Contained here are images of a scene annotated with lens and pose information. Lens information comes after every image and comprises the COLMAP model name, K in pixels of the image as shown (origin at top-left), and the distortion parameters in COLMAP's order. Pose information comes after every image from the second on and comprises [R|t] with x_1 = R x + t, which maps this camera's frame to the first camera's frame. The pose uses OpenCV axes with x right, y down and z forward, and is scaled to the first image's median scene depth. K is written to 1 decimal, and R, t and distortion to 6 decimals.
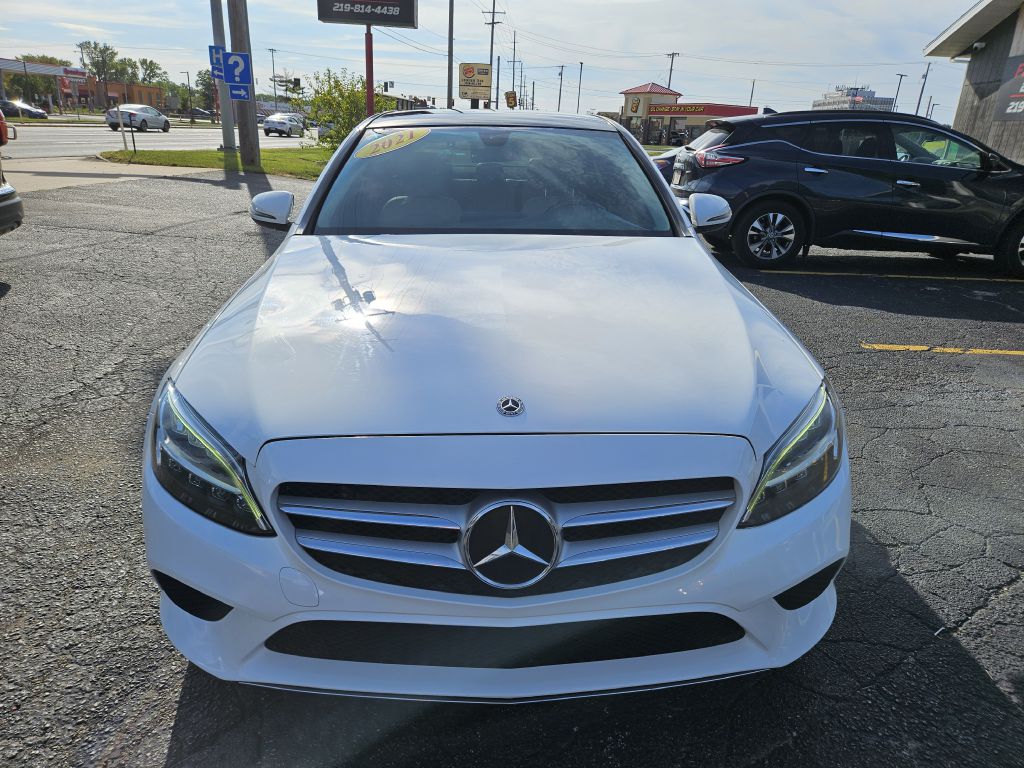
lens RADIAL K [[683.0, 0, 512.8], [0, 683.0, 375.9], [0, 0, 1]] dist [0.064237, -0.053072]
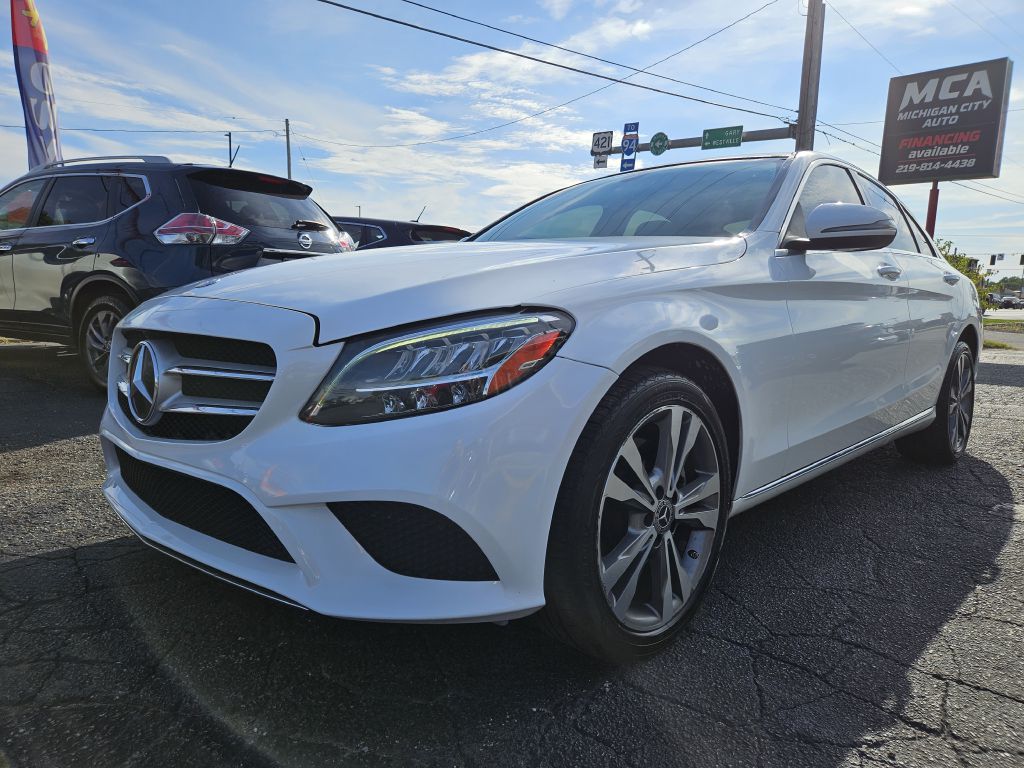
lens RADIAL K [[683.0, 0, 516.9], [0, 683.0, 379.3], [0, 0, 1]] dist [0.064237, -0.053072]
pose [[0.692185, 0.071655, -0.718154, 0.758943], [-0.243057, 0.960077, -0.138475, 0.147996], [0.679561, 0.270403, 0.681967, 0.370031]]
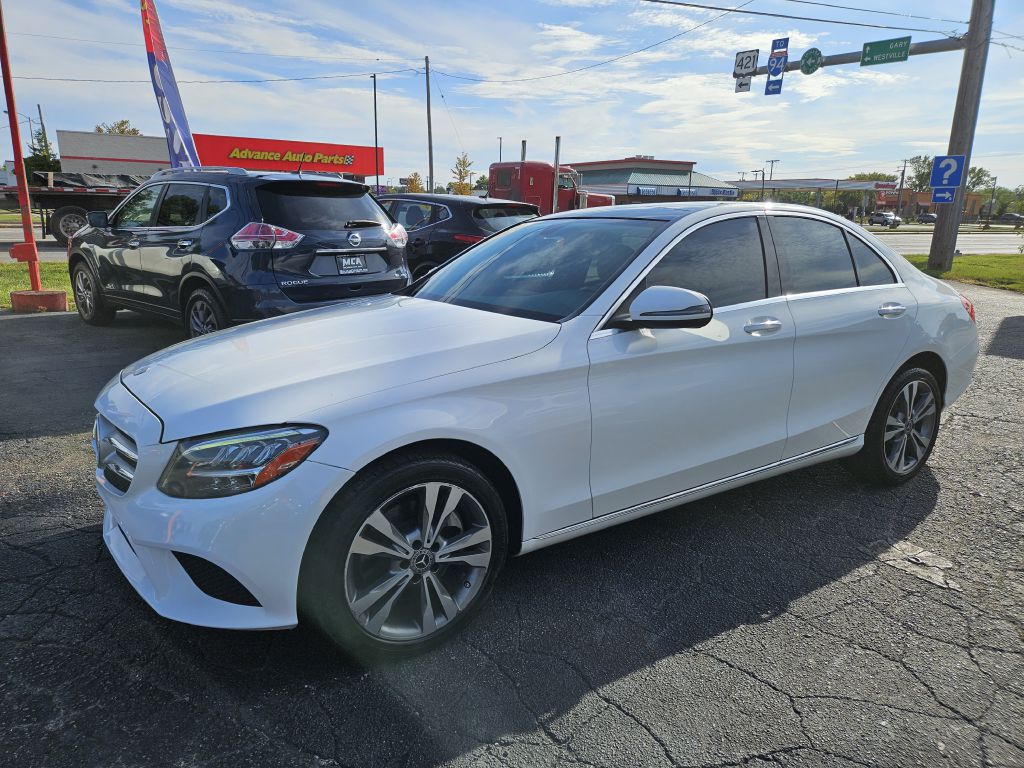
lens RADIAL K [[683.0, 0, 502.9], [0, 683.0, 379.1], [0, 0, 1]] dist [0.064237, -0.053072]
pose [[0.509131, 0.169779, -0.843777, 1.182437], [-0.284984, 0.958305, 0.020866, -0.139459], [0.812139, 0.229839, 0.536288, 0.501466]]
